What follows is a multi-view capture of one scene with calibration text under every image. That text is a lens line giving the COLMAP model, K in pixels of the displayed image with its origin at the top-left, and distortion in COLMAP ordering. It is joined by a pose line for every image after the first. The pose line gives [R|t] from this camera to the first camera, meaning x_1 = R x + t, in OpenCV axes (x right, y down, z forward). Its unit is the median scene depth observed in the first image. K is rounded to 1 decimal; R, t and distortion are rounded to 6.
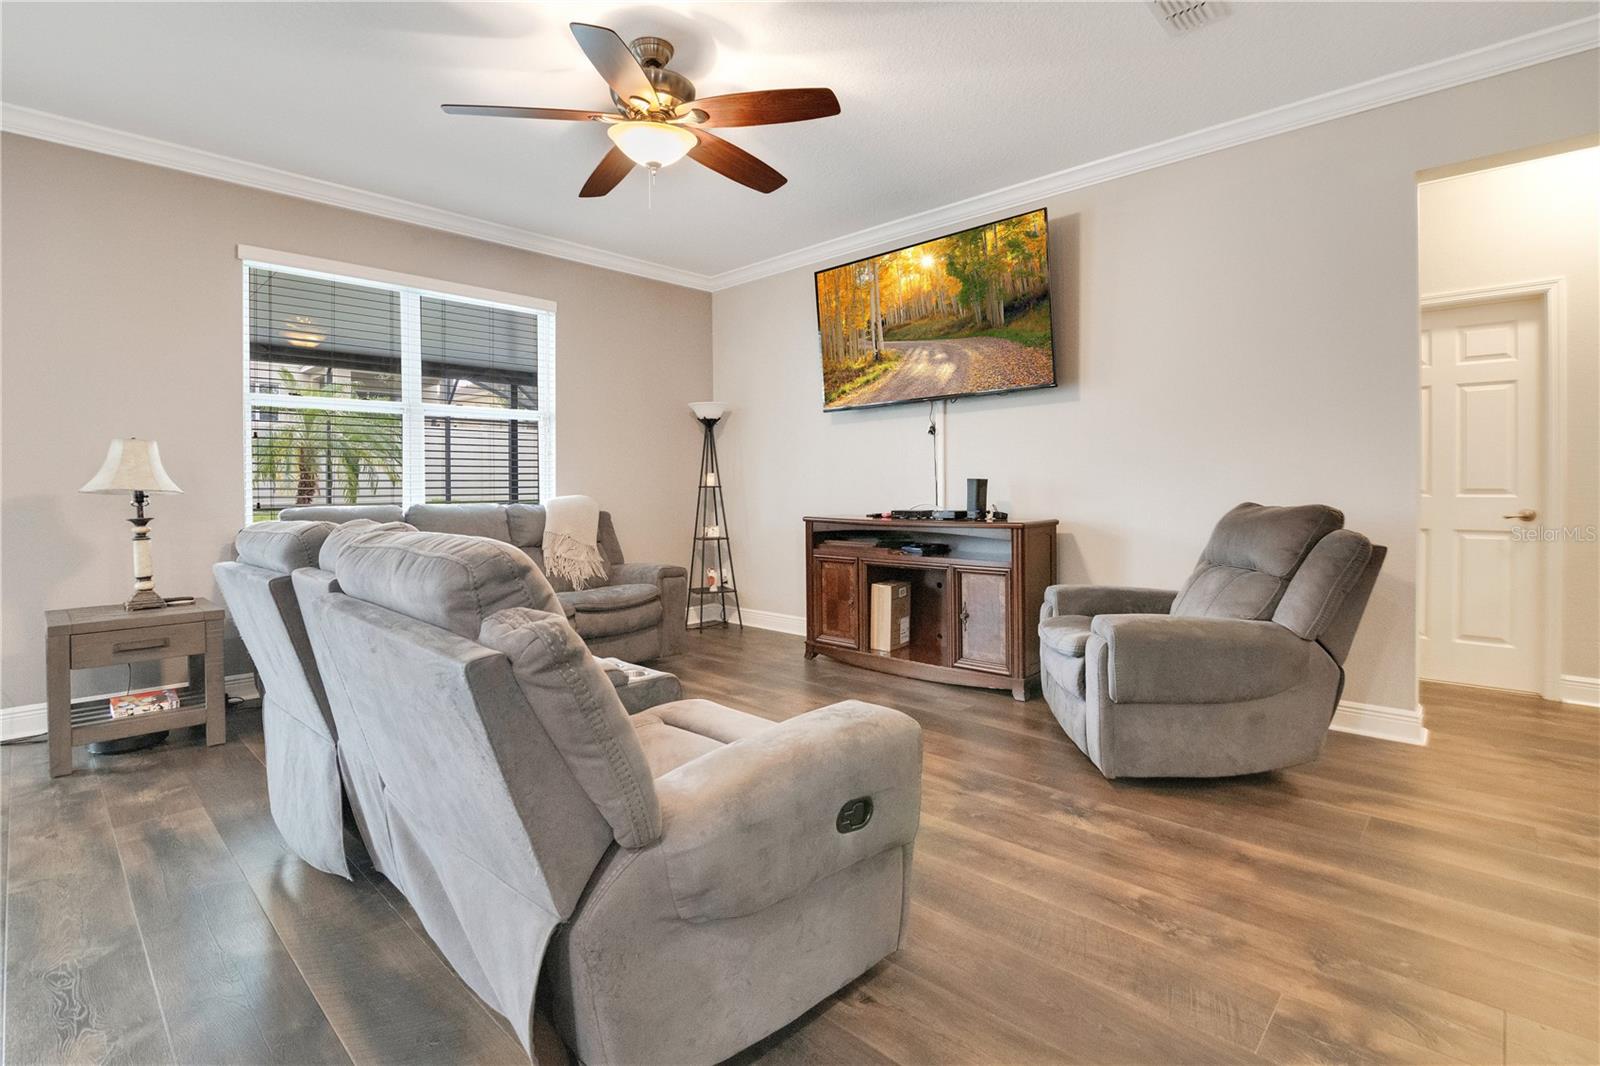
lens RADIAL K [[748.7, 0, 802.4], [0, 748.7, 497.2], [0, 0, 1]] dist [0.000094, -0.000281]
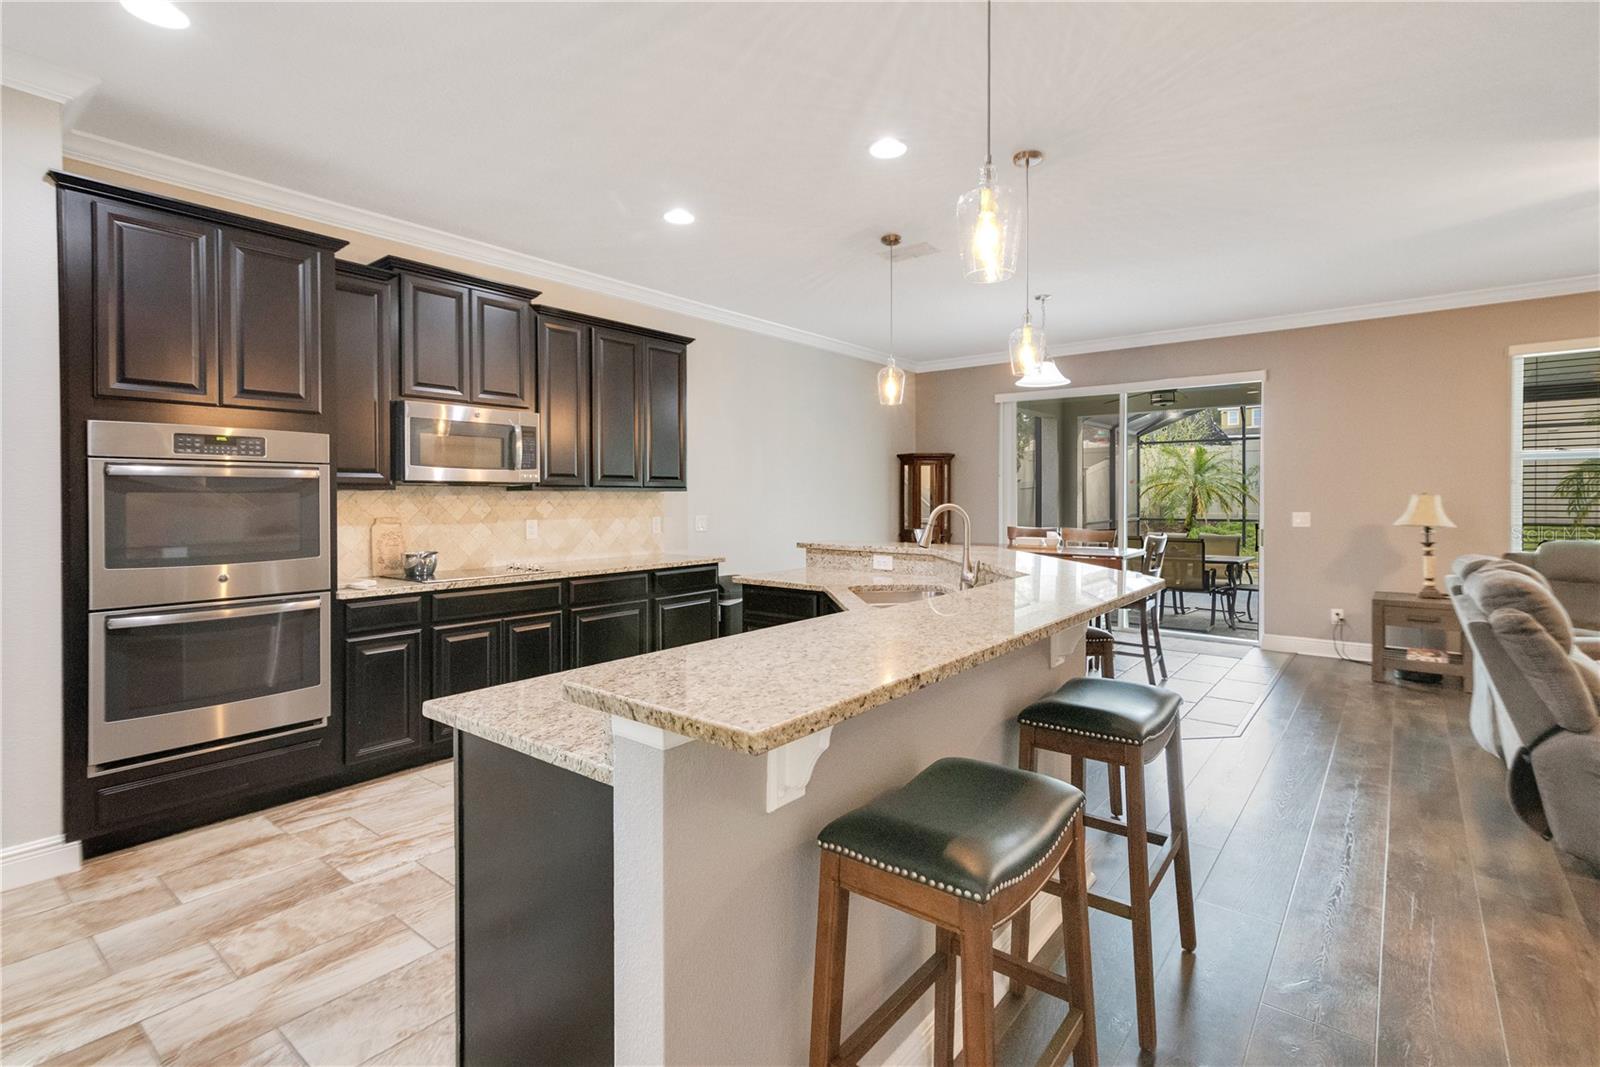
lens RADIAL K [[767.6, 0, 798.3], [0, 767.6, 515.9], [0, 0, 1]] dist [0.007905, 0.000330]
pose [[0.087011, 0.023721, -0.995925, 0.497662], [-0.005145, 0.999714, 0.023362, -0.045671], [0.996194, 0.003091, 0.087108, -0.380994]]
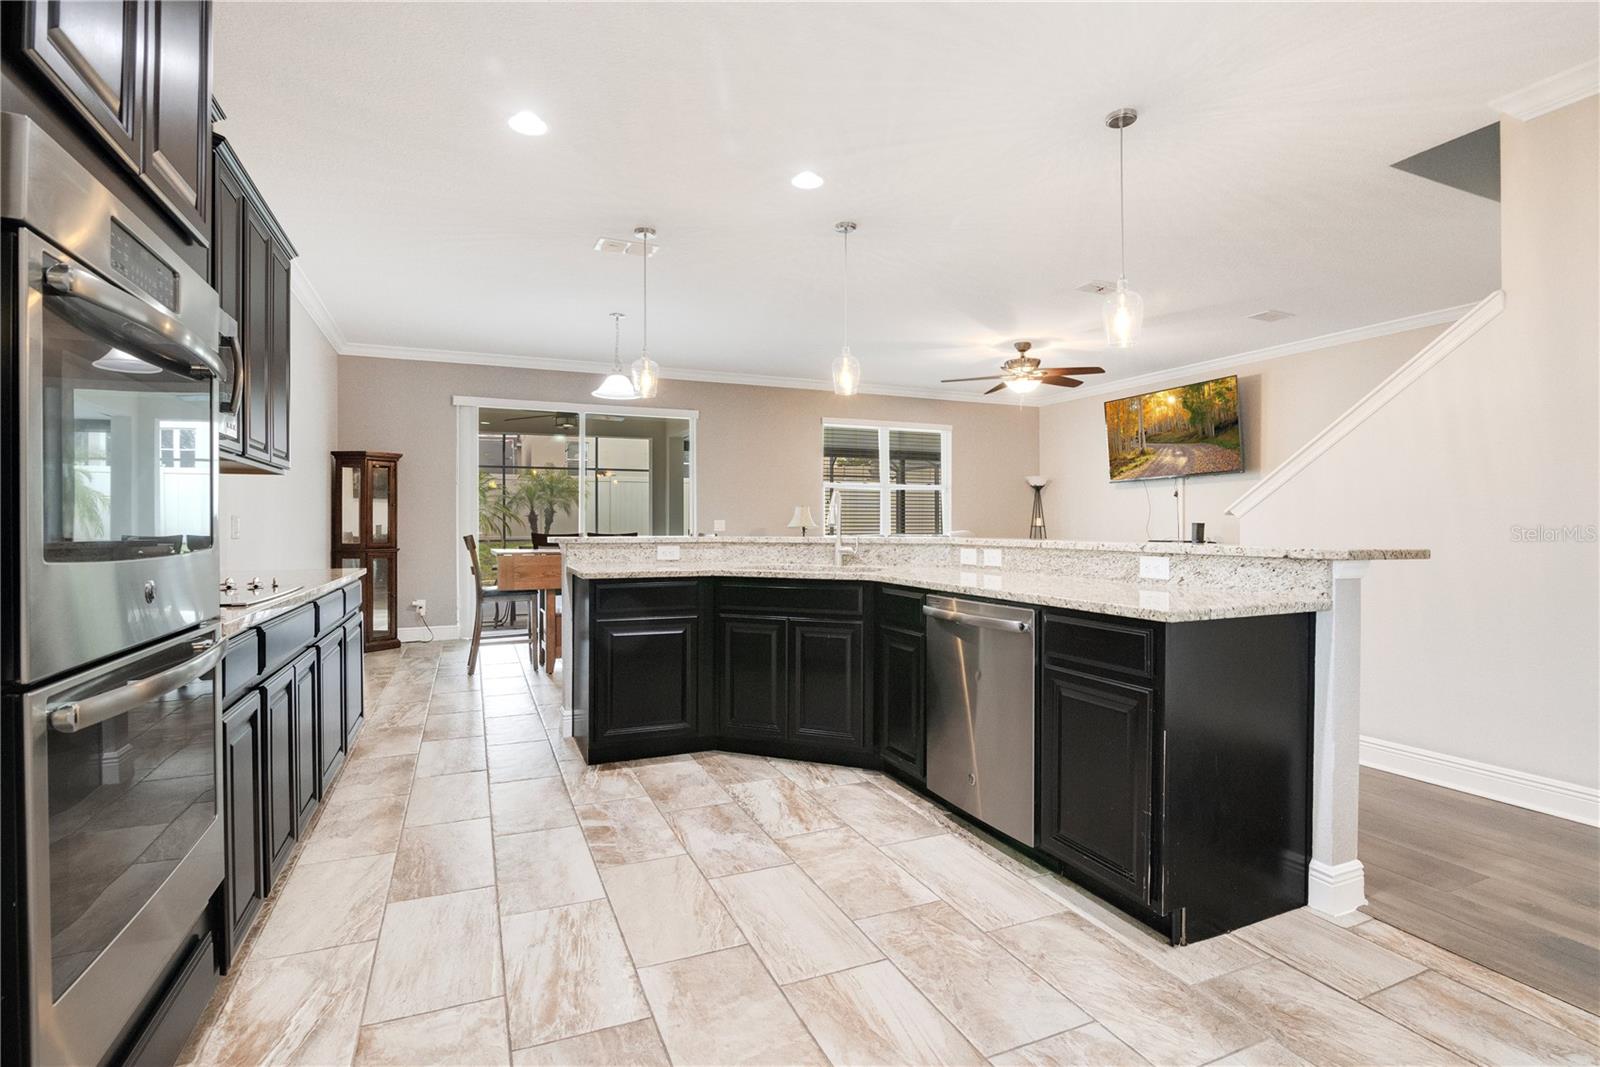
lens RADIAL K [[761.5, 0, 800.0], [0, 761.5, 533.5], [0, 0, 1]] dist [0.012870, -0.000185]
pose [[0.920794, 0.008256, -0.389961, 0.069481], [-0.009072, 0.999959, -0.000251, 0.009939], [0.389943, 0.003769, 0.920831, -1.054008]]
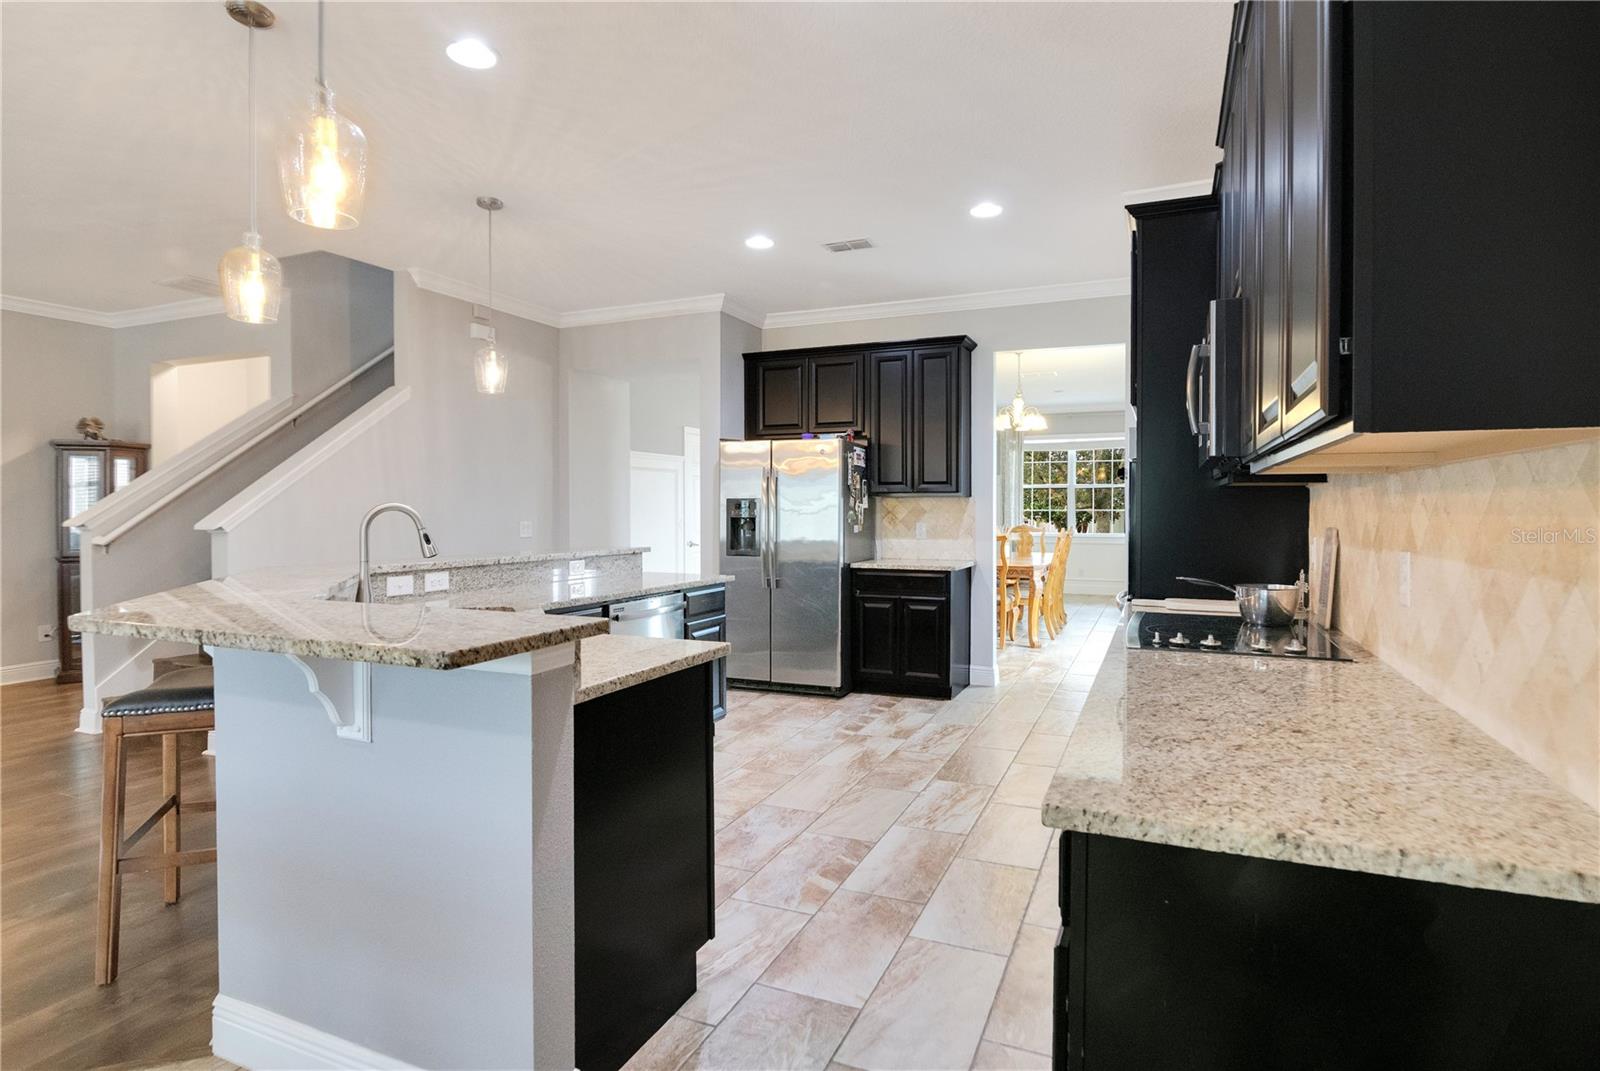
lens RADIAL K [[823.4, 0, 800.0], [0, 823.4, 535.5], [0, 0, 1]] dist [-0.001428, -0.000158]
pose [[-0.335076, -0.017423, 0.942030, -1.006622], [0.017154, 0.999550, 0.024589, -0.027527], [-0.942035, 0.024398, -0.334627, -0.239935]]
